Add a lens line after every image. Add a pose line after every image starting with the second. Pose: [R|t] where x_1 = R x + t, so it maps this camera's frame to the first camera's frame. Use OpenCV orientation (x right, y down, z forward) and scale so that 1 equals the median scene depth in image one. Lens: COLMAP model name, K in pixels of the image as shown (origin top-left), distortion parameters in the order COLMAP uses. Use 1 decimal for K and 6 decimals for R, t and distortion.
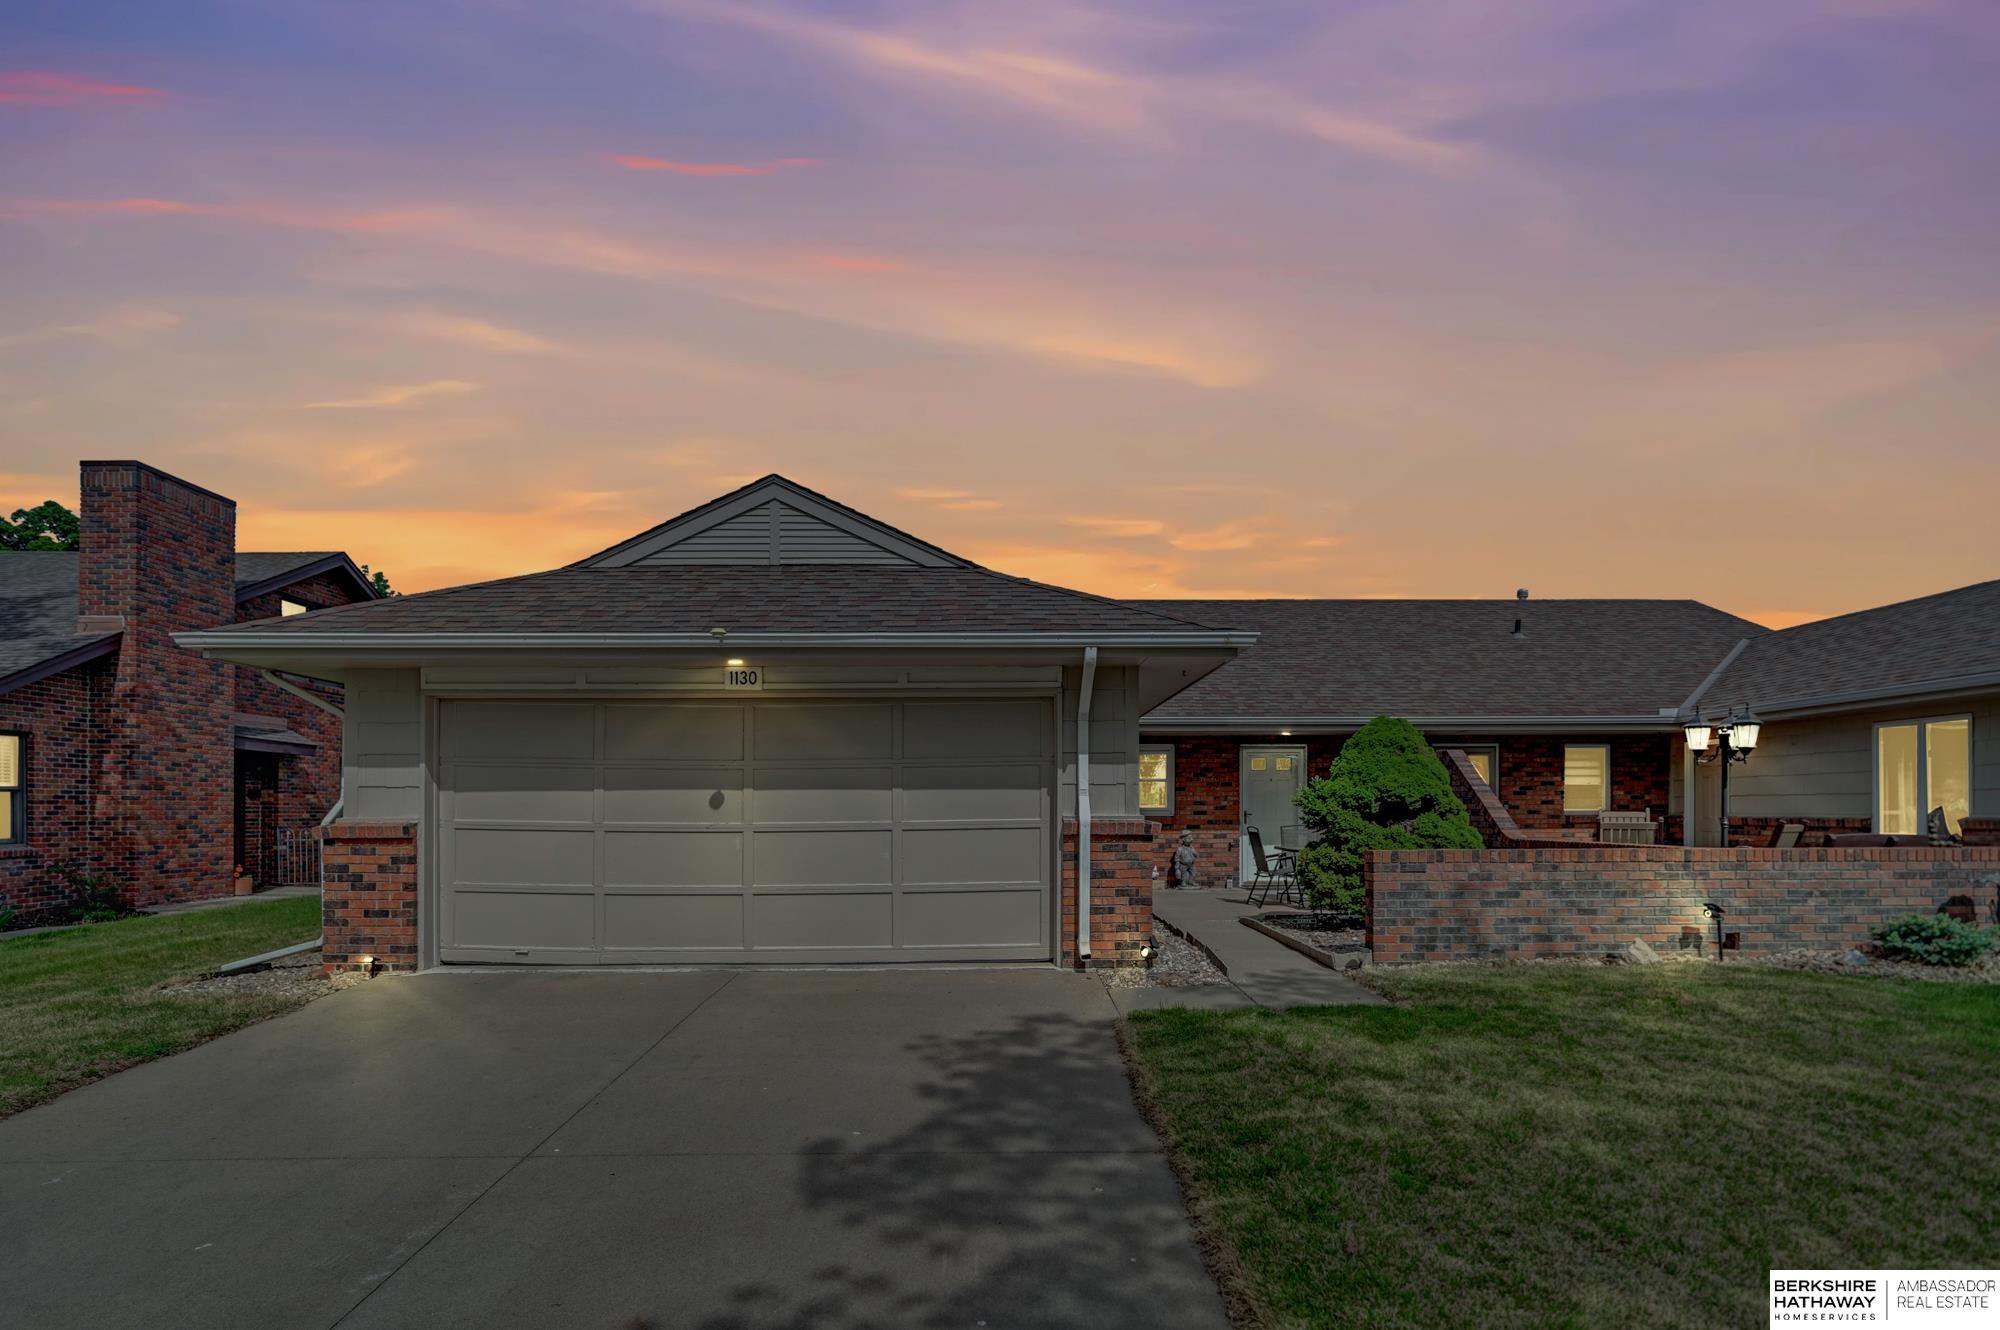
lens RADIAL K [[1038.9, 0, 1003.2], [0, 1038.9, 822.8], [0, 0, 1]] dist [-0.000123, -0.000266]
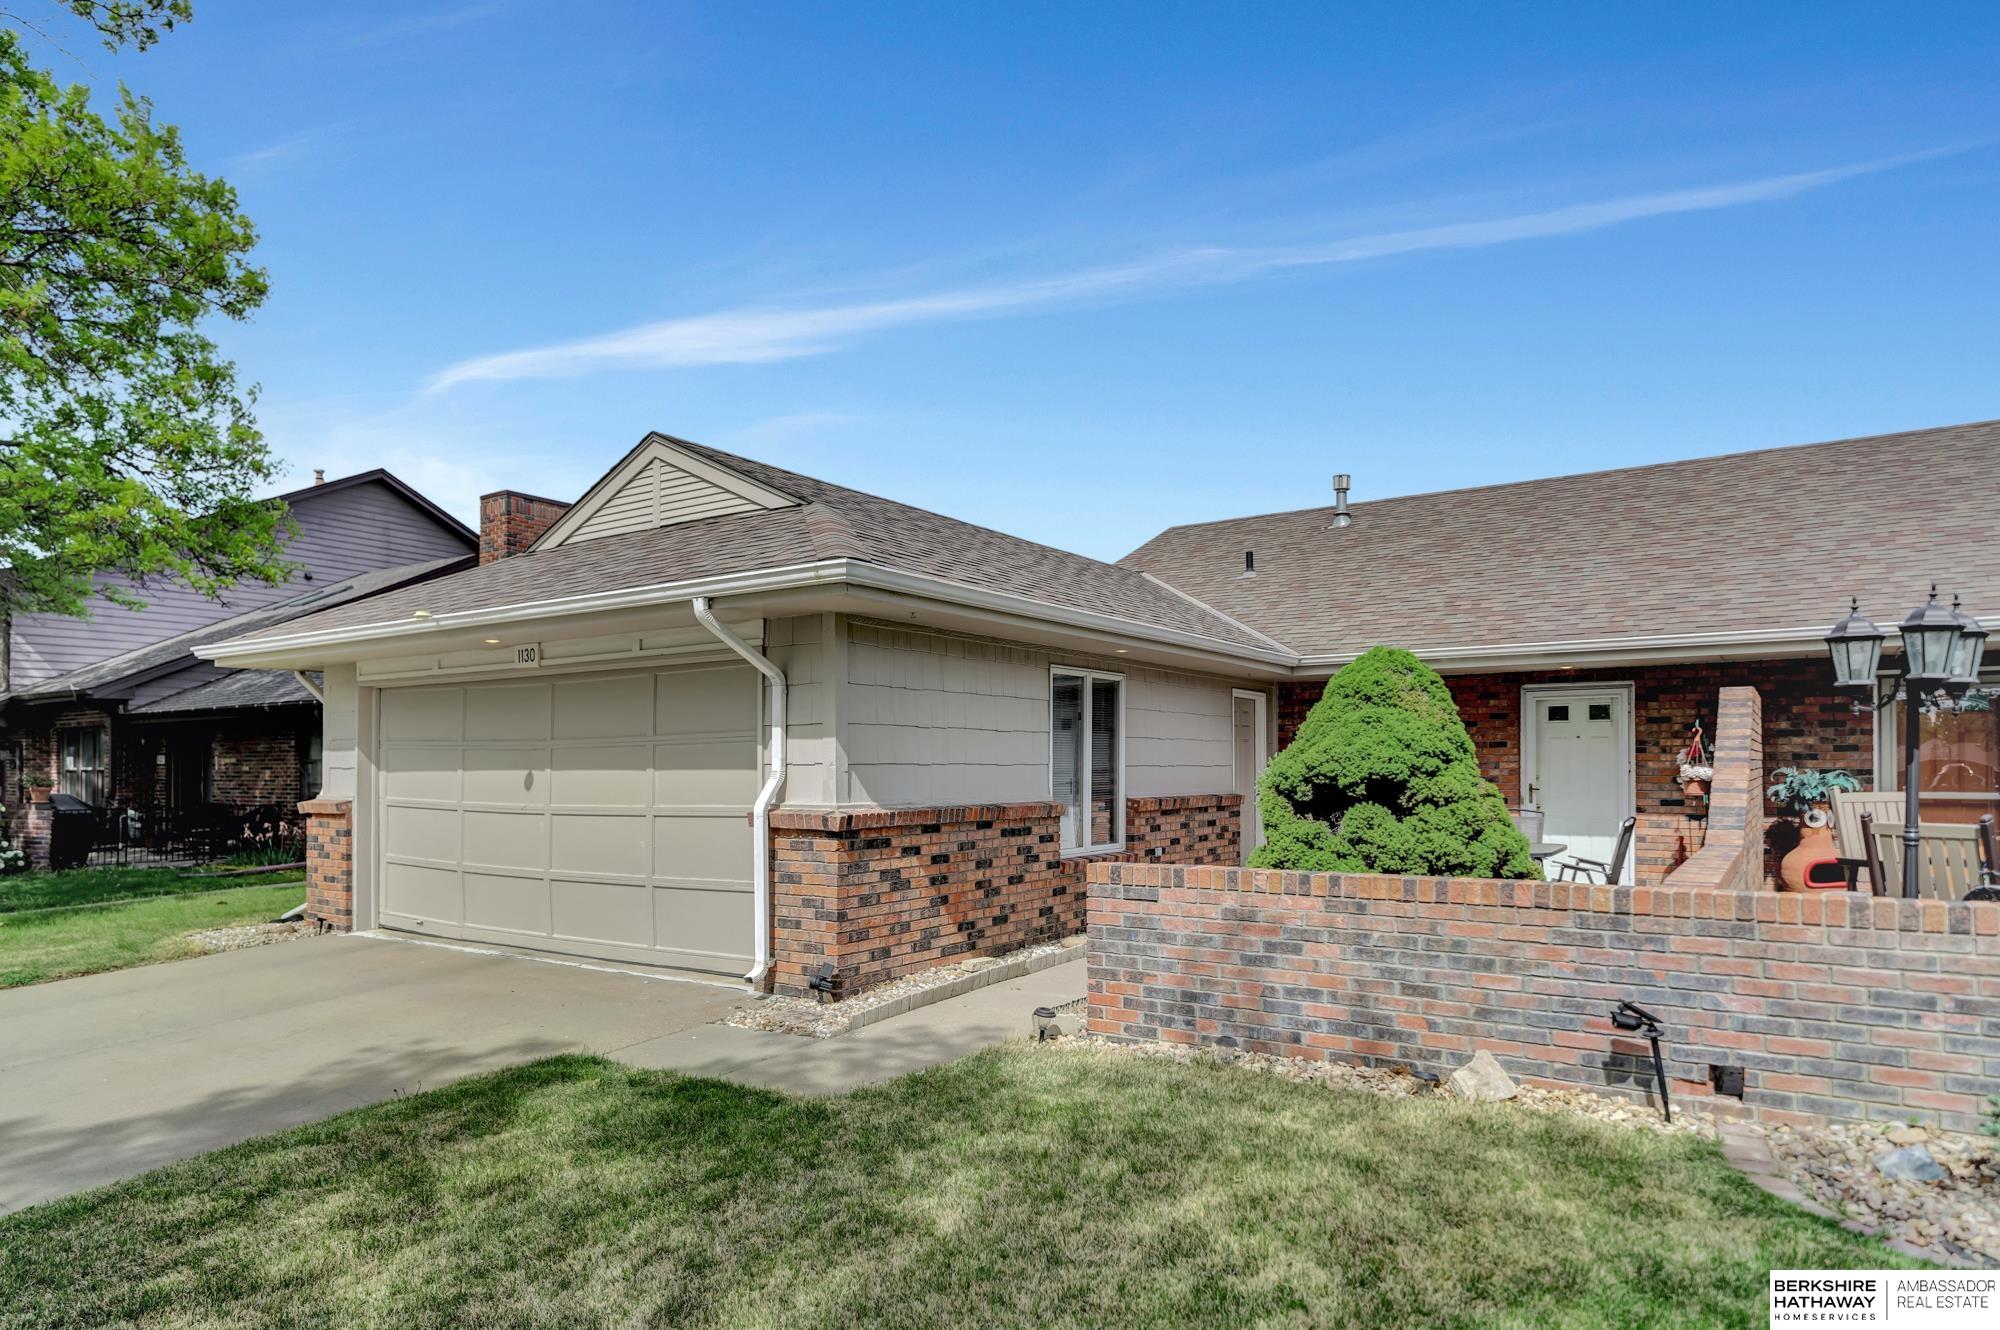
lens RADIAL K [[1174.2, 0, 994.8], [0, 1174.2, 765.8], [0, 0, 1]] dist [0.001603, 0.000187]
pose [[0.823814, -0.001658, -0.566858, 0.731767], [-0.004238, 0.999950, -0.009083, -0.028560], [0.566845, 0.009885, 0.823765, 0.349107]]
